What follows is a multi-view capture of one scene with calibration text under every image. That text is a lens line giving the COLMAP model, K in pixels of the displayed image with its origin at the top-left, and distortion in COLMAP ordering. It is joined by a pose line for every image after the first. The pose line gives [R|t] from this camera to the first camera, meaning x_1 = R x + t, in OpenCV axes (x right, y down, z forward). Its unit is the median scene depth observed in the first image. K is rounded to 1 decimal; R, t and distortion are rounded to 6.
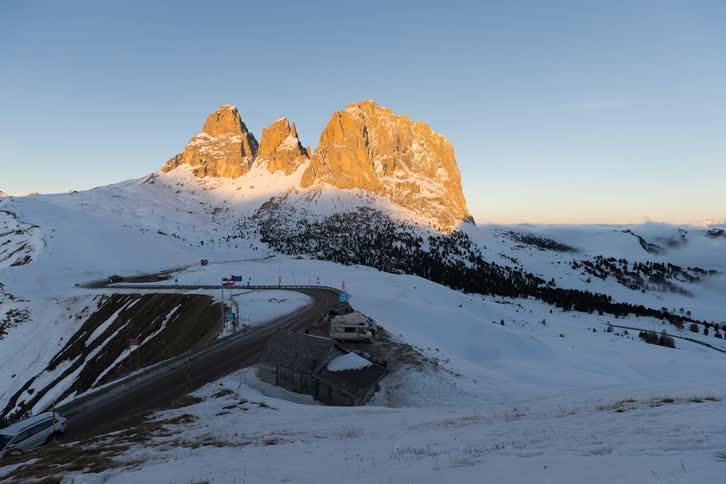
lens RADIAL K [[332.8, 0, 359.5], [0, 332.8, 241.7], [0, 0, 1]] dist [0.001260, 0.000021]
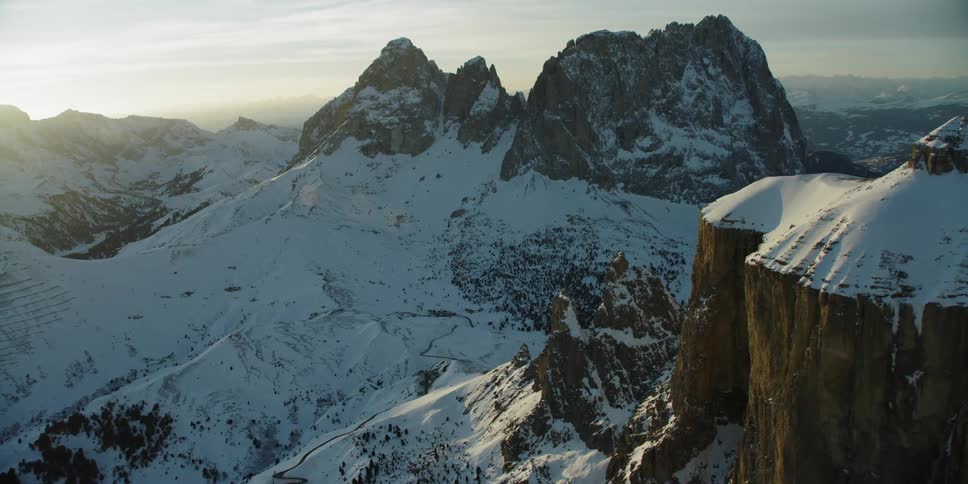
lens RADIAL K [[908.7, 0, 483.3], [0, 908.7, 260.3], [0, 0, 1]] dist [-0.214220, 0.190196]
pose [[0.965418, -0.003476, -0.260684, 0.459740], [0.040844, 0.989580, 0.138067, -0.385392], [0.257488, -0.143940, 0.955501, -1.432248]]
